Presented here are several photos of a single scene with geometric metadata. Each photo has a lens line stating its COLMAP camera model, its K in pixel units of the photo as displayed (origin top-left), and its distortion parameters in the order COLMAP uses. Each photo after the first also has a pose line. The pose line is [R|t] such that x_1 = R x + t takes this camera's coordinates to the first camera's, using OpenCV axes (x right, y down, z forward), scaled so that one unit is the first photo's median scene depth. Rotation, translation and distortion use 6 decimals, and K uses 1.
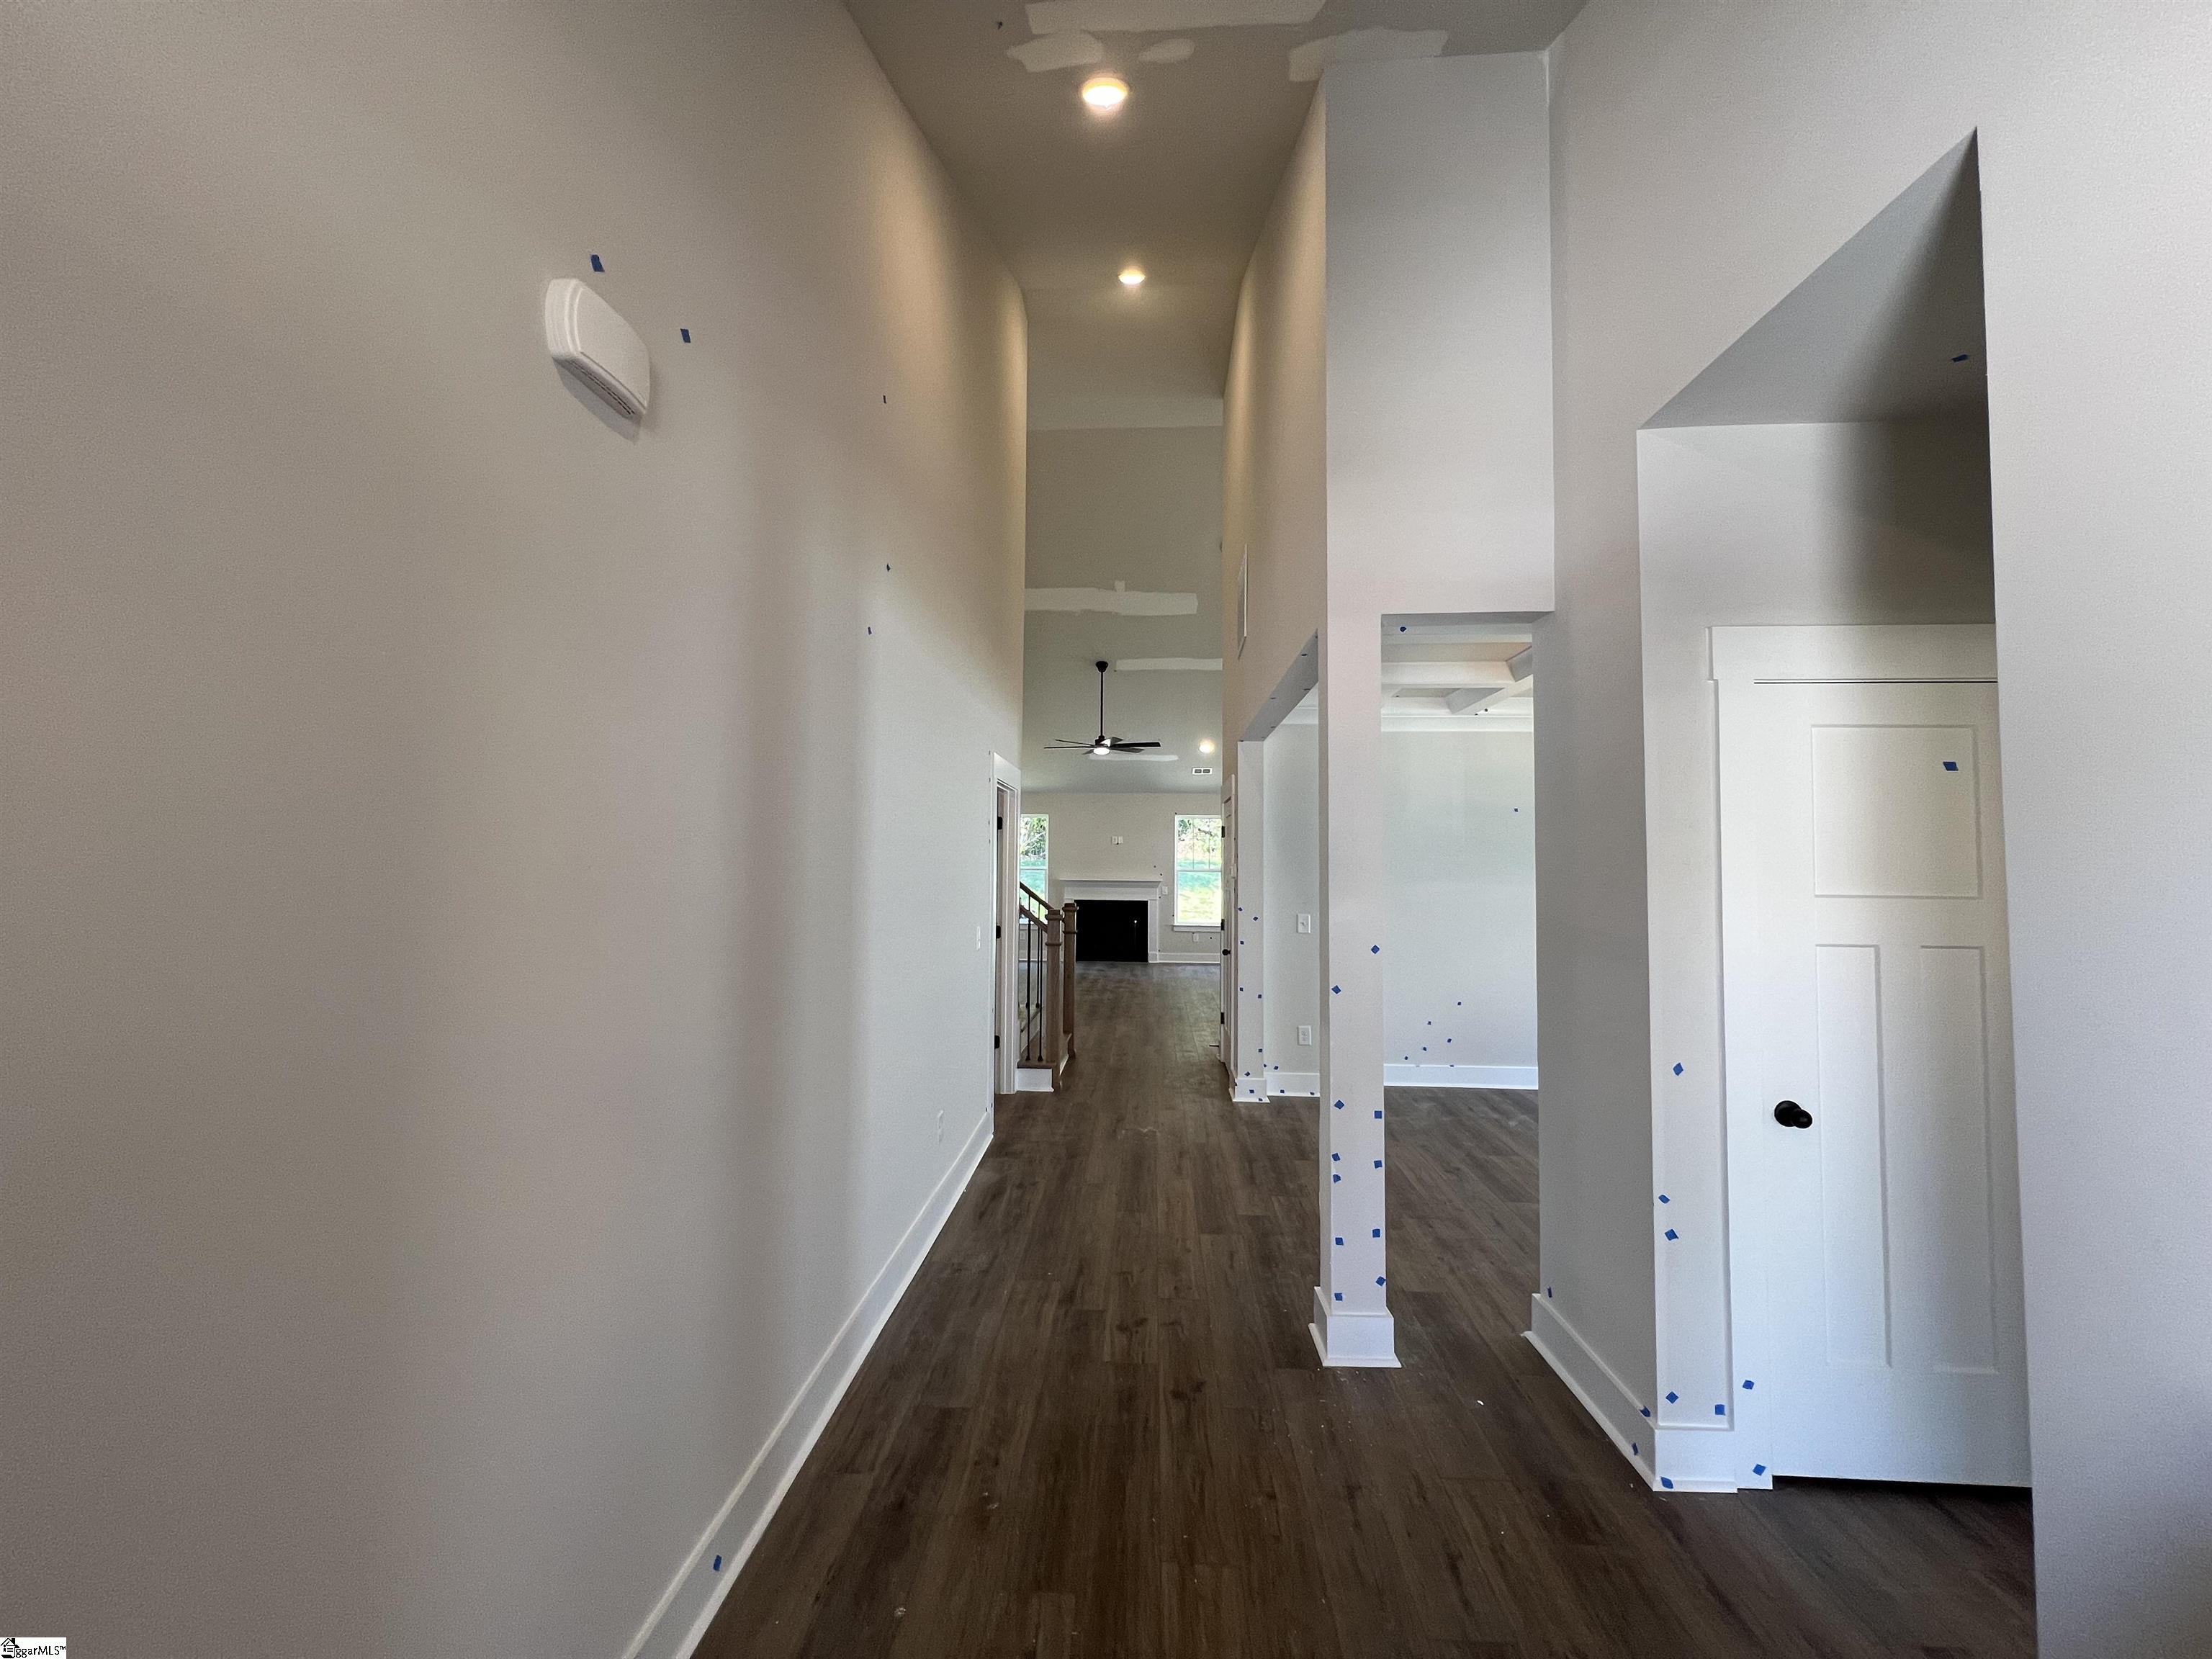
lens RADIAL K [[881.4, 0, 1093.2], [0, 881.4, 822.5], [0, 0, 1]] dist [-0.001769, -0.001459]
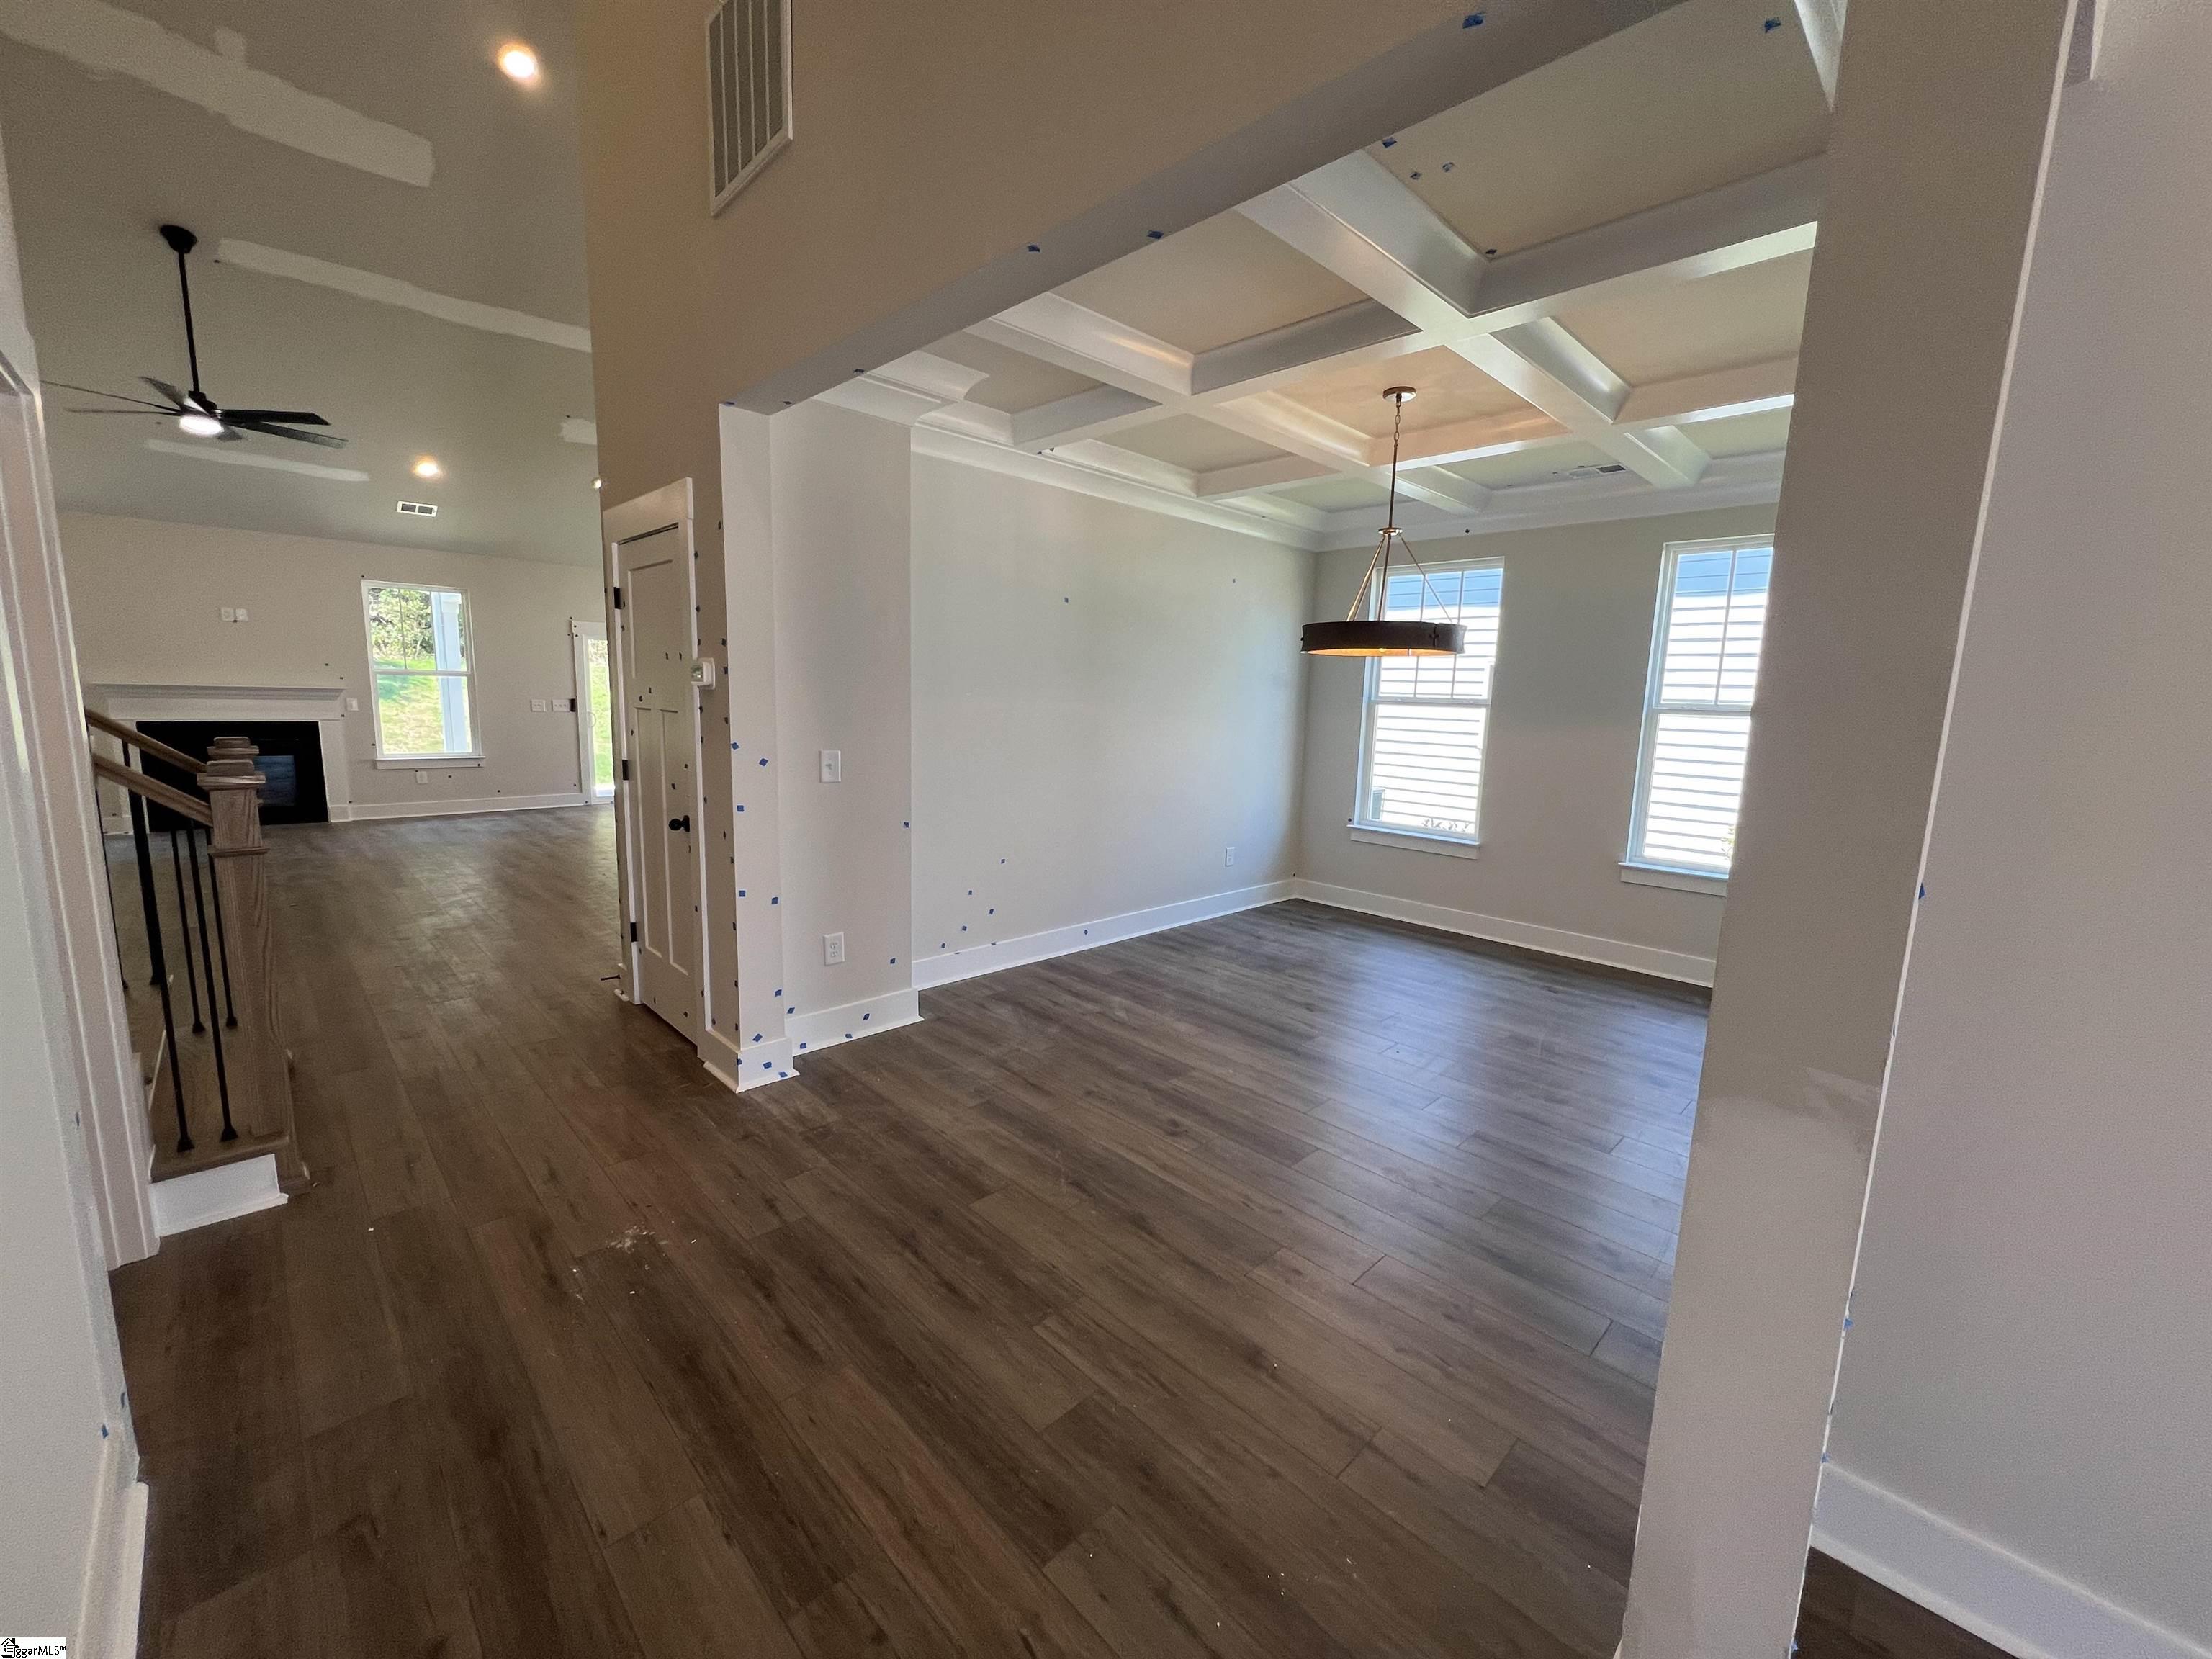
lens RADIAL K [[881.4, 0, 1103.0], [0, 881.4, 832.8], [0, 0, 1]] dist [-0.001769, -0.001459]
pose [[0.666828, -0.104769, 0.737810, -0.086681], [-0.060794, 0.979120, 0.193980, 0.038330], [-0.742728, -0.174206, 0.646535, 0.544208]]
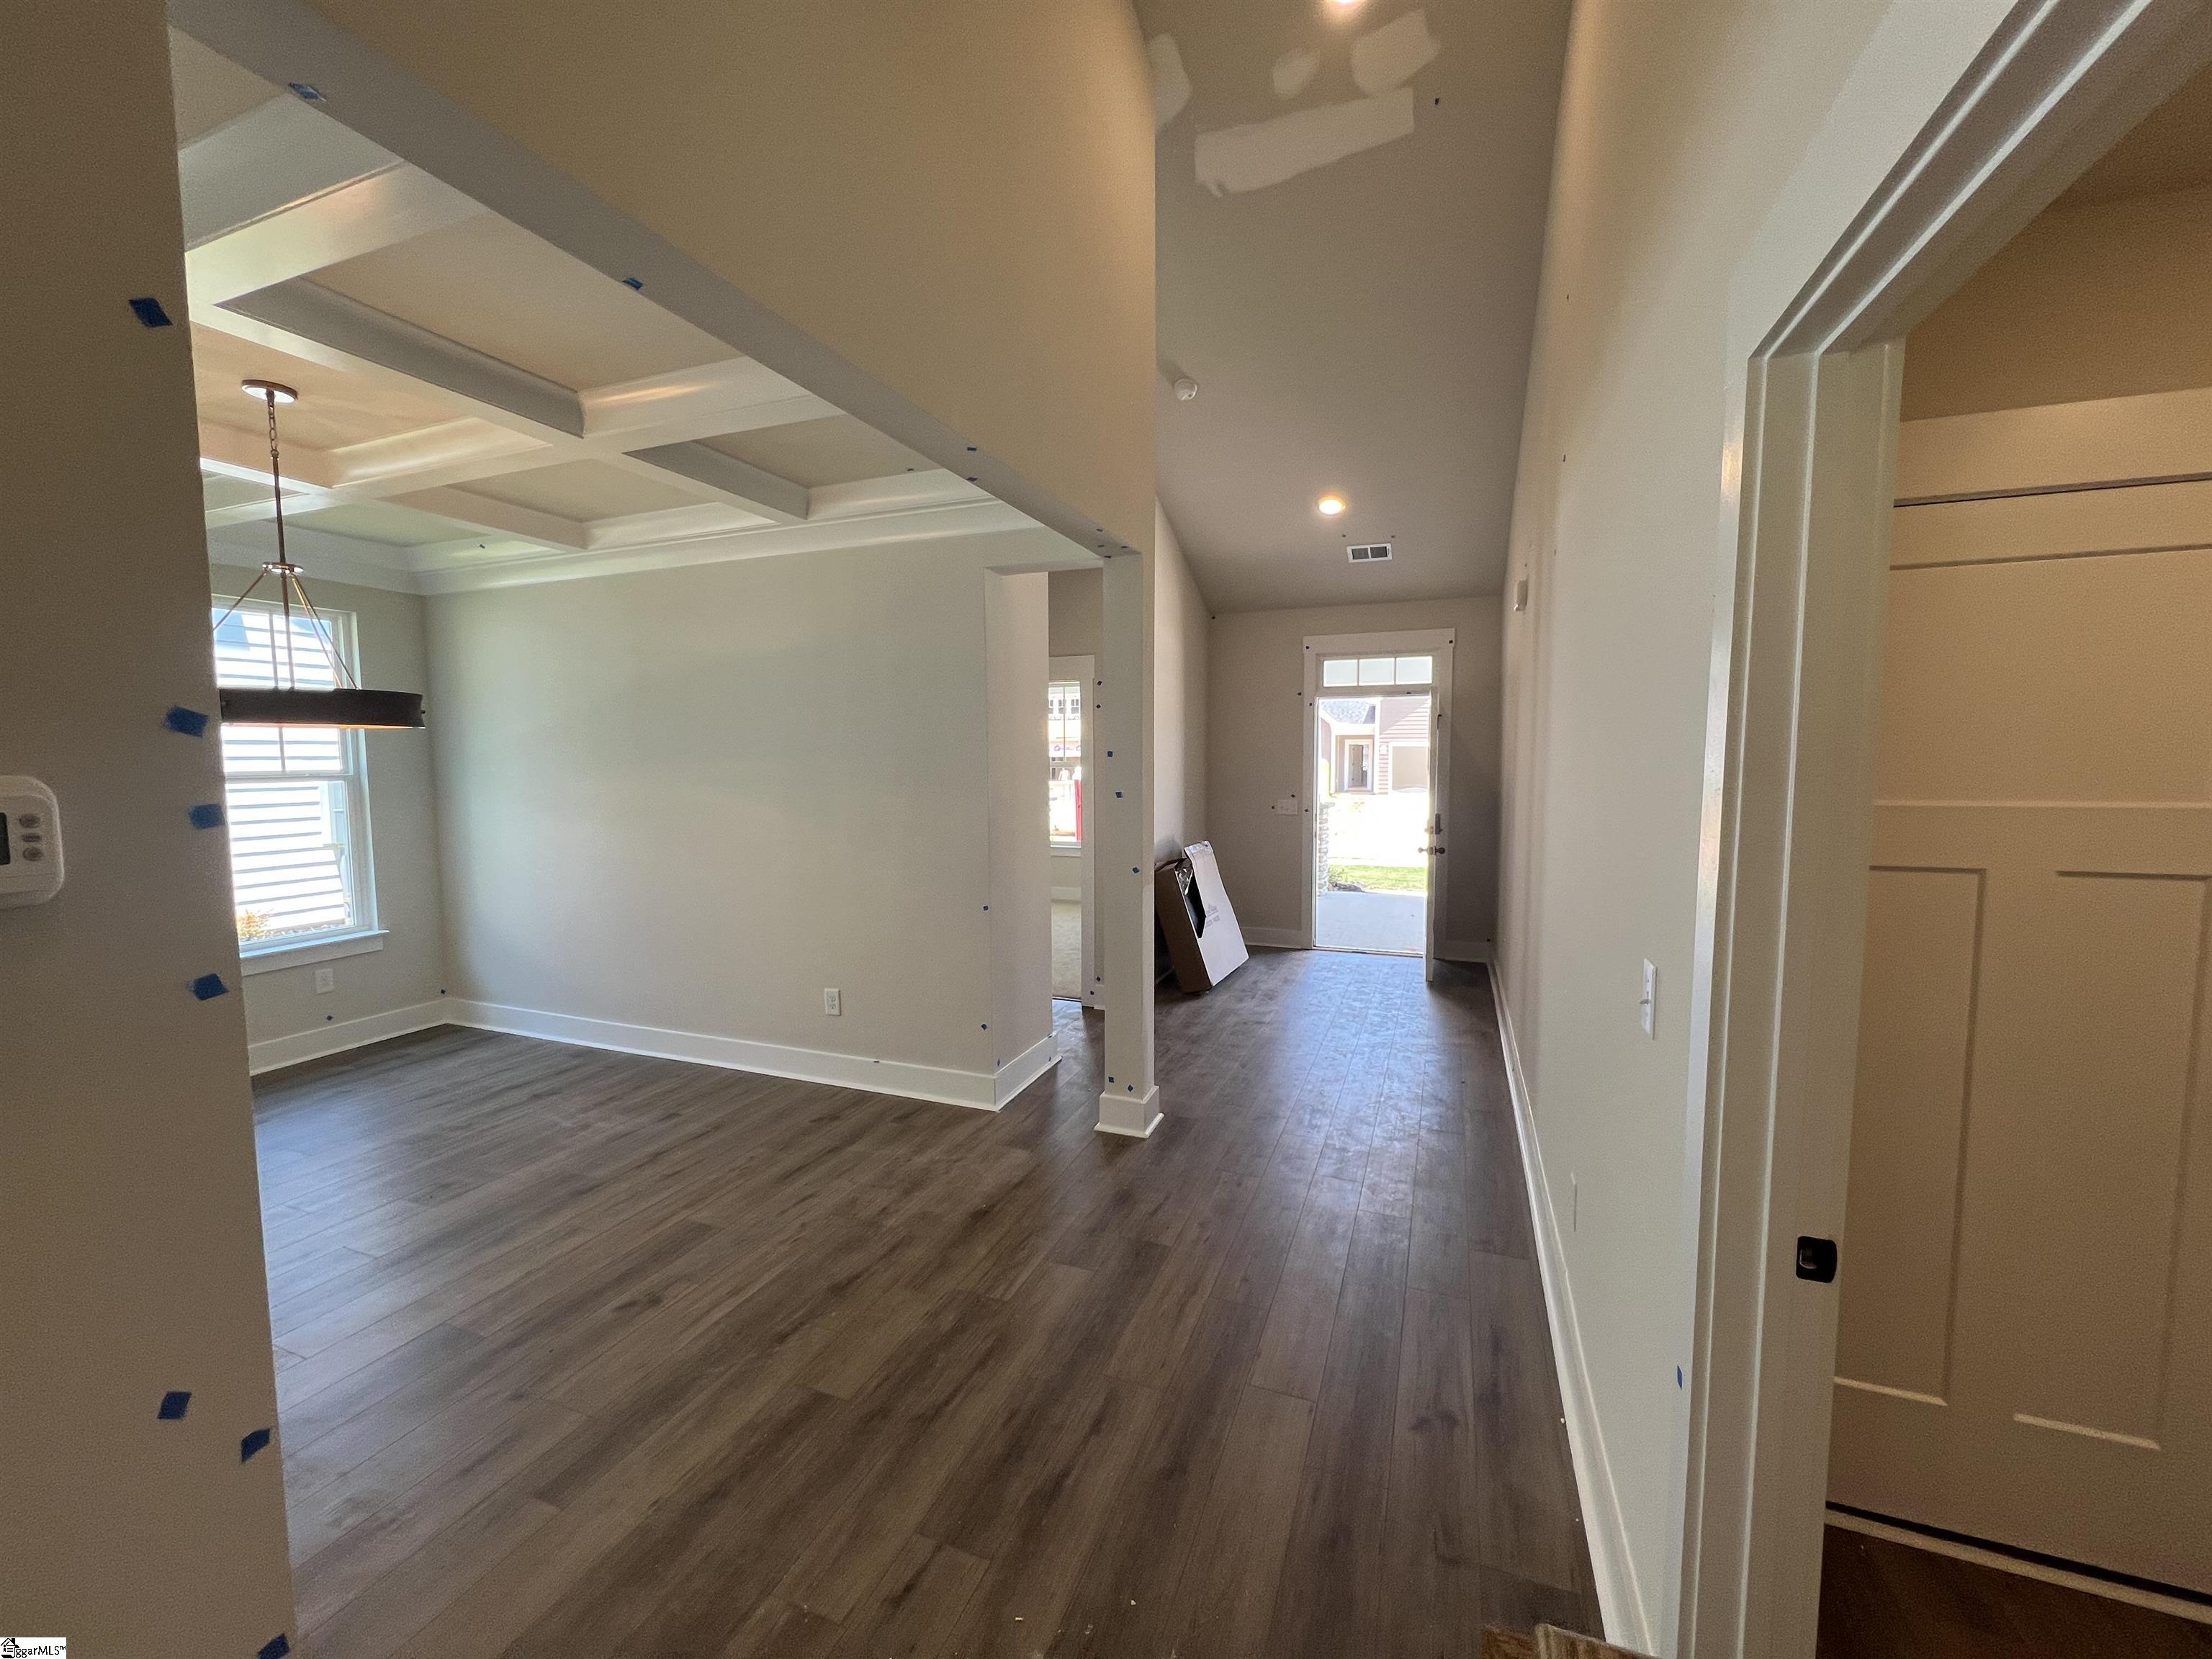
lens RADIAL K [[881.4, 0, 1110.8], [0, 881.4, 820.4], [0, 0, 1]] dist [-0.001769, -0.001459]
pose [[-0.954419, -0.026949, 0.297253, -0.031568], [-0.018489, 0.999341, 0.031239, 0.053338], [-0.297898, 0.024319, -0.954288, 1.219277]]
